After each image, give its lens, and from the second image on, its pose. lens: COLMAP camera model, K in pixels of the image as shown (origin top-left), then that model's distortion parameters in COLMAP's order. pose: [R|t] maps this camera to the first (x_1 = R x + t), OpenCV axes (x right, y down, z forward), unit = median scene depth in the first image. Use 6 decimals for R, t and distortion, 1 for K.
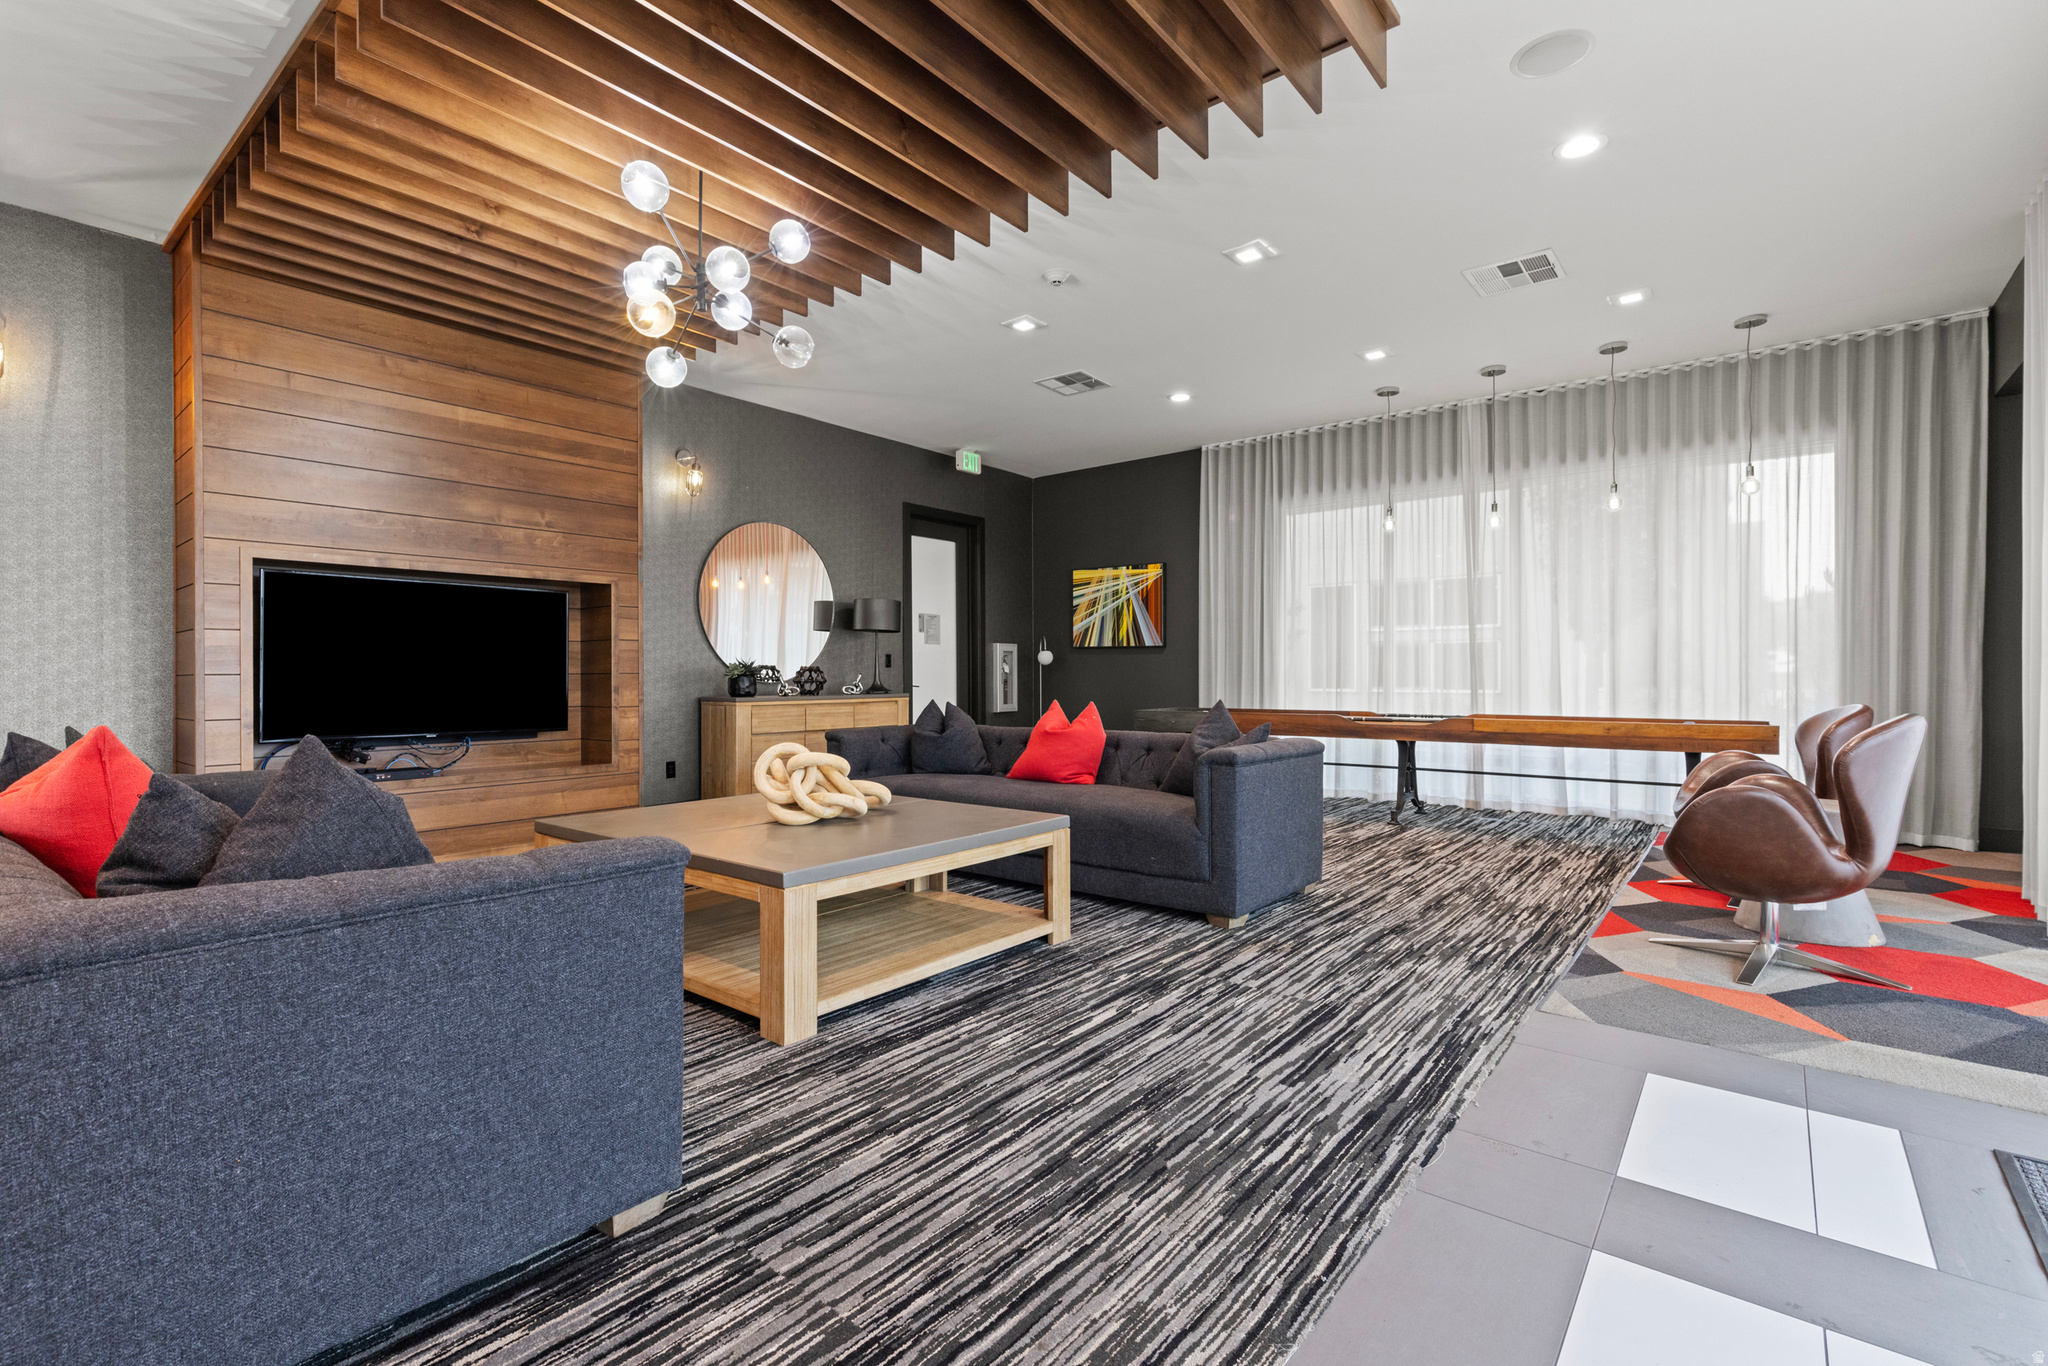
lens RADIAL K [[907.5, 0, 1041.1], [0, 907.5, 681.6], [0, 0, 1]] dist [0.006369, -0.000457]
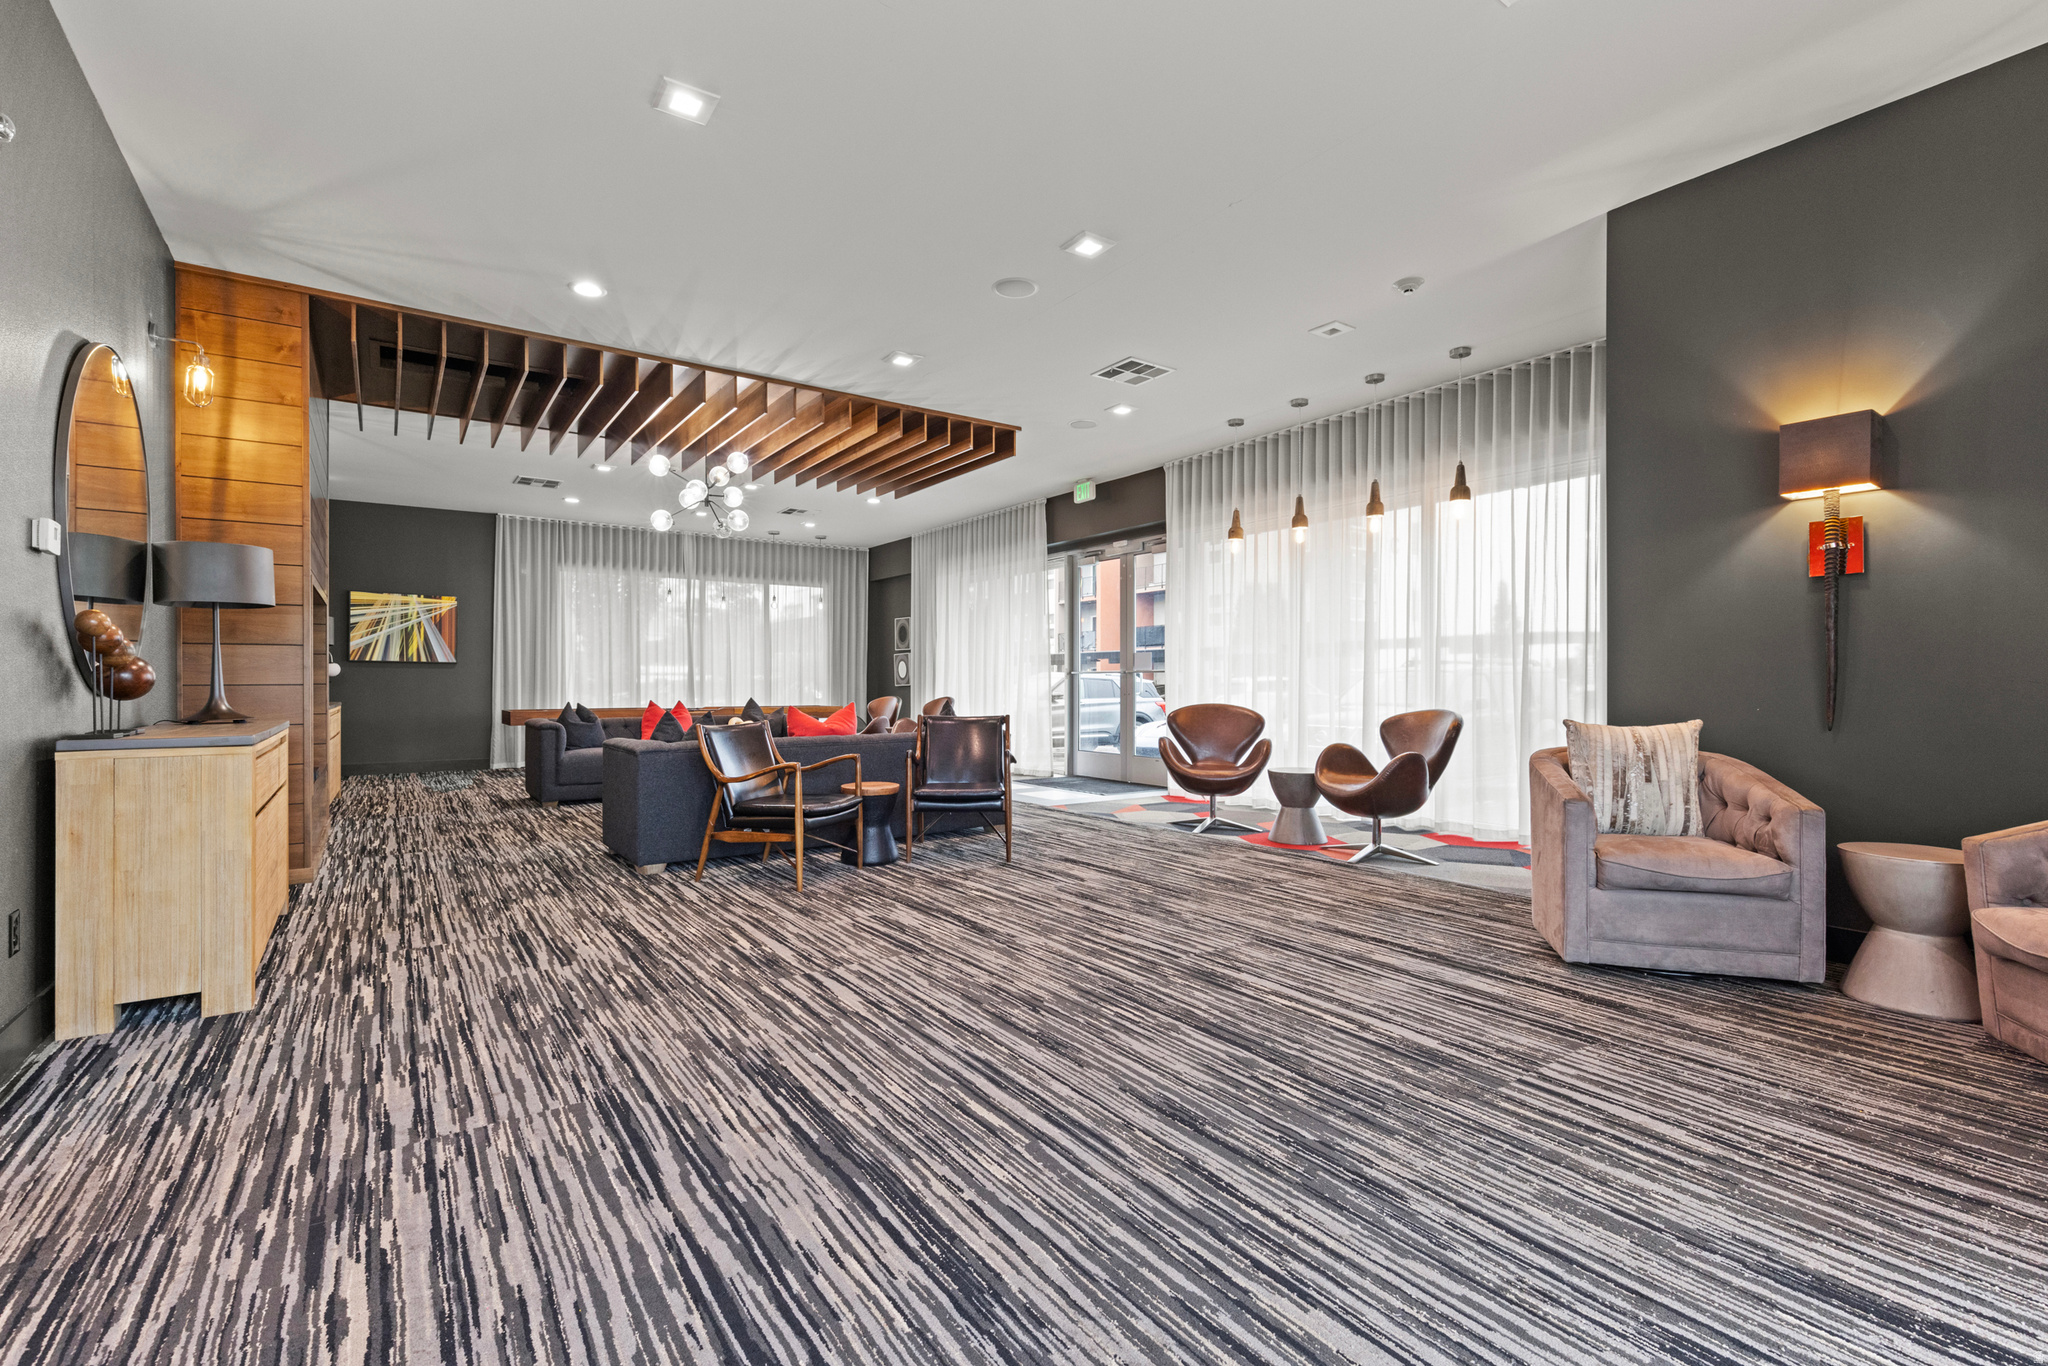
lens RADIAL K [[907.5, 0, 1041.1], [0, 907.5, 681.6], [0, 0, 1]] dist [0.006369, -0.000457]
pose [[0.248387, -0.004180, 0.968652, -0.894500], [0.015095, 0.999886, 0.000444, -0.000489], [-0.968543, 0.014512, 0.248422, -0.097016]]
